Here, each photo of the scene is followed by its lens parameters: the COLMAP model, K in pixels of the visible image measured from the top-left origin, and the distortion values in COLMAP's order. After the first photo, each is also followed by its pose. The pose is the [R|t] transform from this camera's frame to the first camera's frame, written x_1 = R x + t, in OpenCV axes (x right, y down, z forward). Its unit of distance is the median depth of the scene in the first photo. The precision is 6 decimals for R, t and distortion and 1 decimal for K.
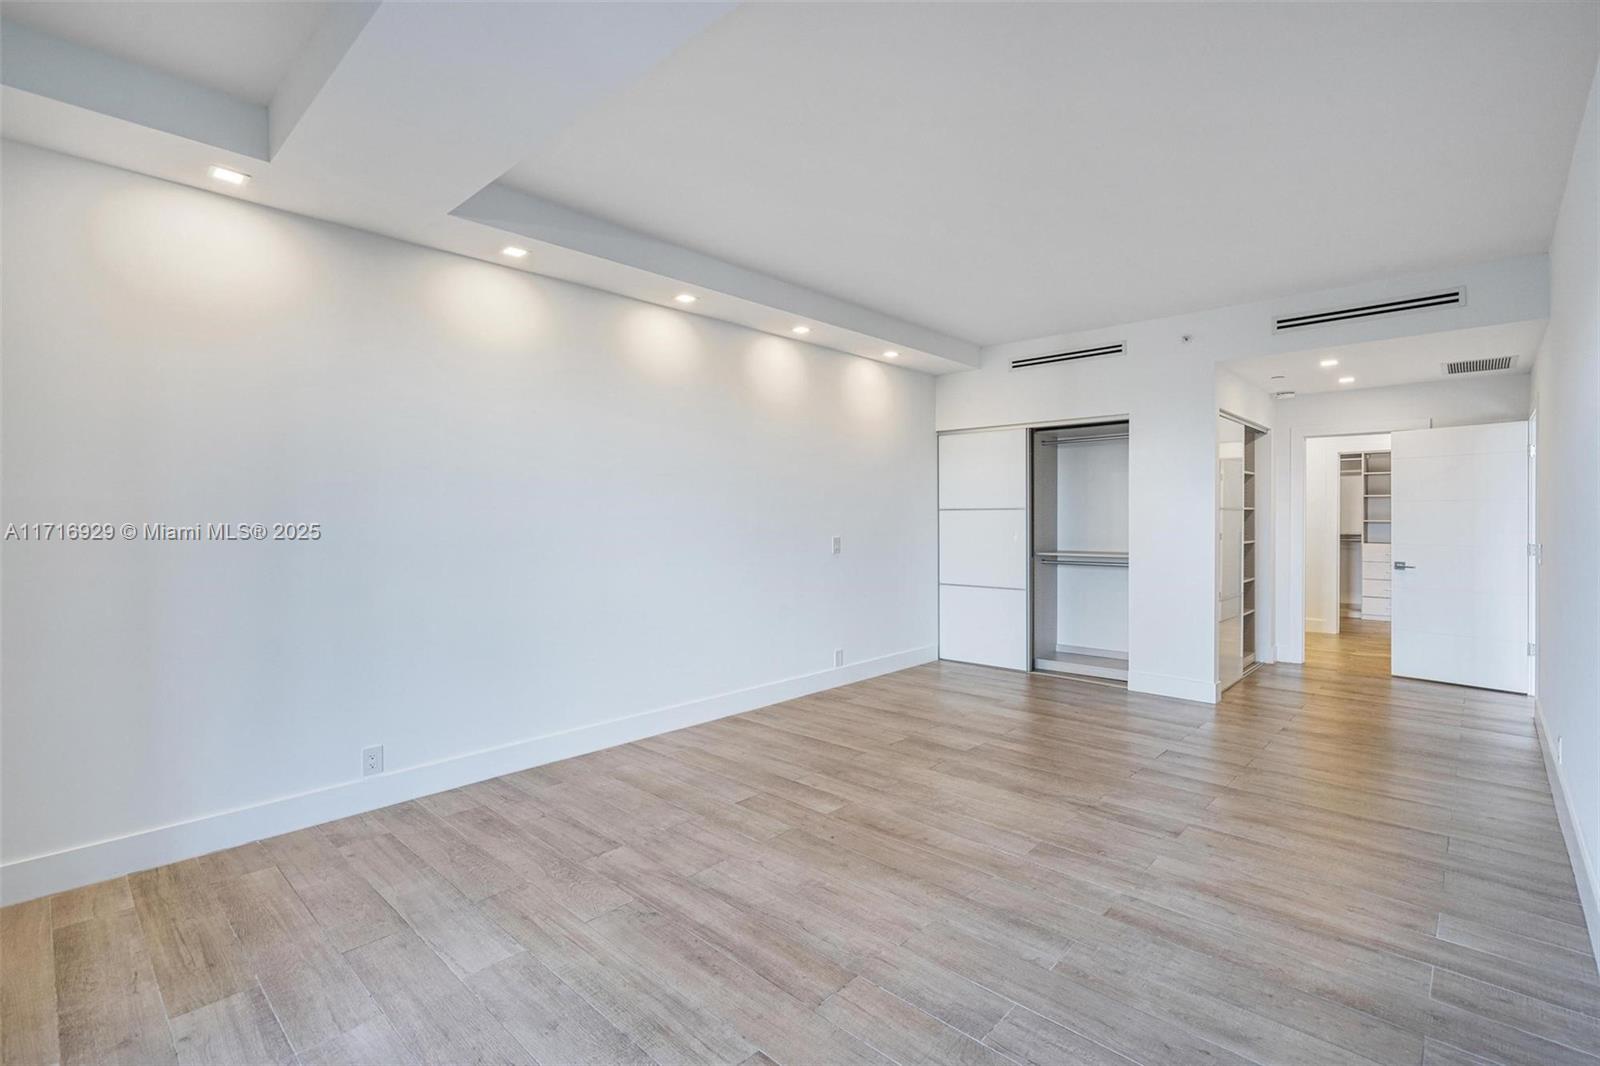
lens RADIAL K [[729.8, 0, 802.8], [0, 729.8, 529.6], [0, 0, 1]] dist [-0.007405, 0.001369]
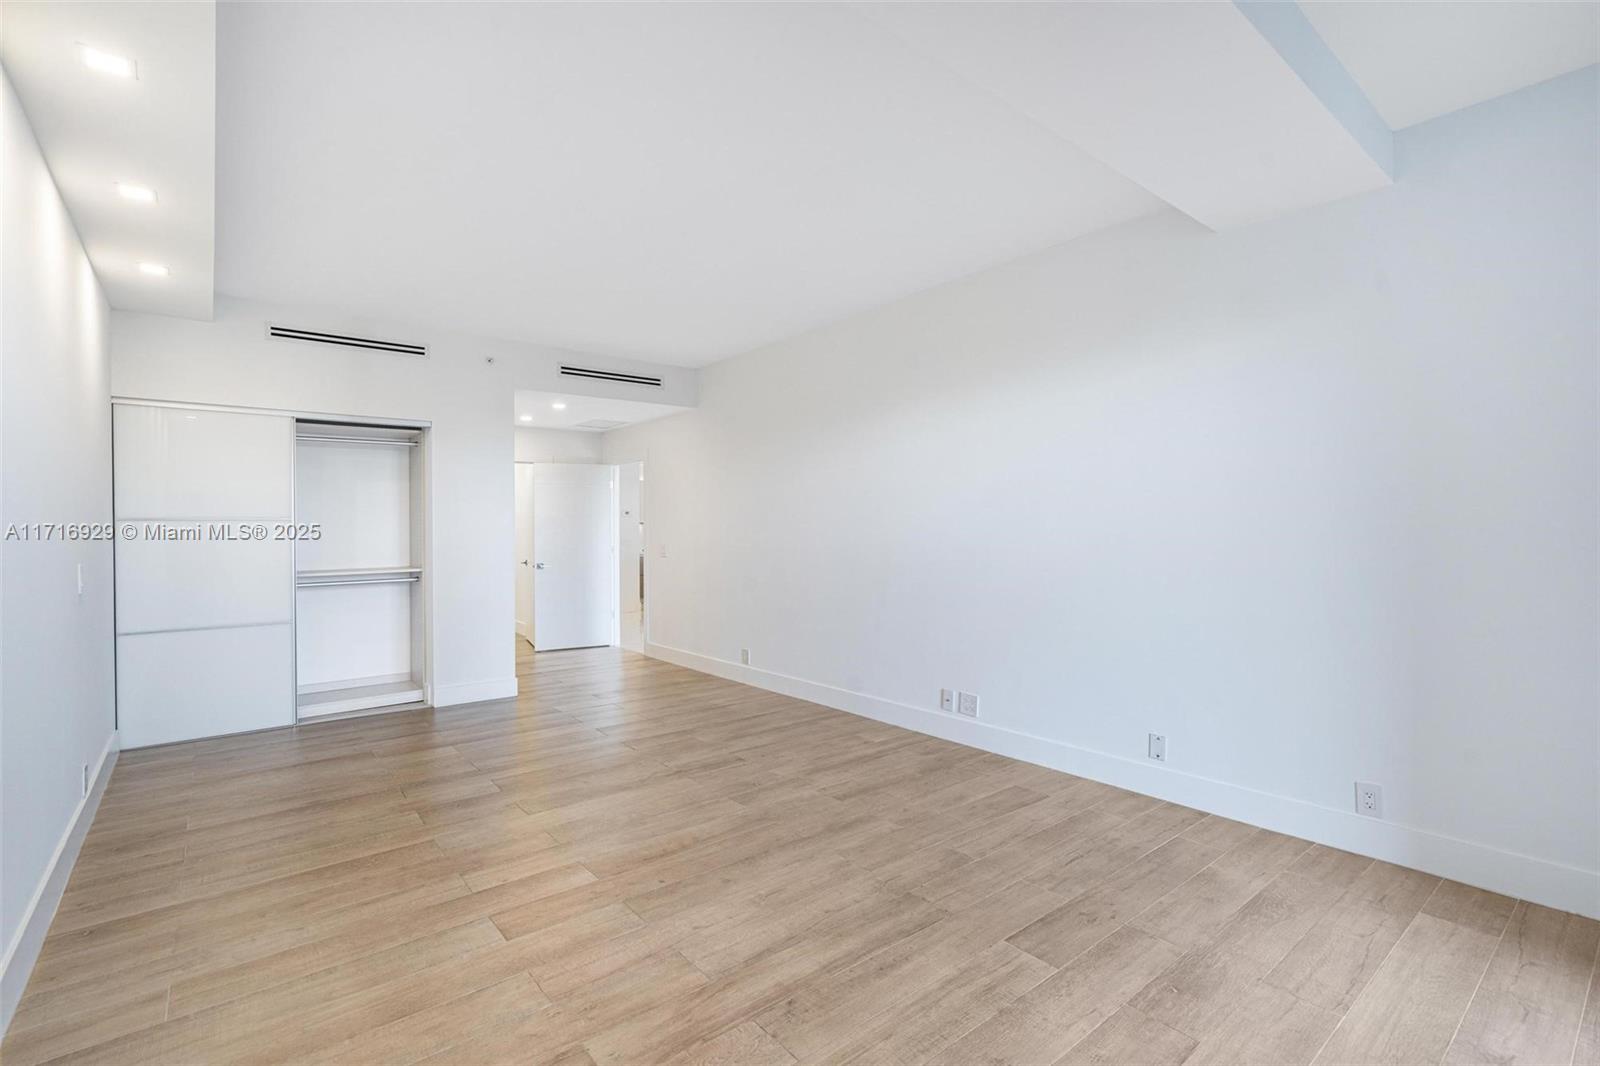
lens RADIAL K [[729.8, 0, 809.6], [0, 729.8, 535.3], [0, 0, 1]] dist [-0.007405, 0.001369]
pose [[0.131330, -0.009401, 0.991294, -0.844371], [0.025696, 0.999651, 0.006076, -0.001476], [-0.991006, 0.024674, 0.131526, 0.719621]]
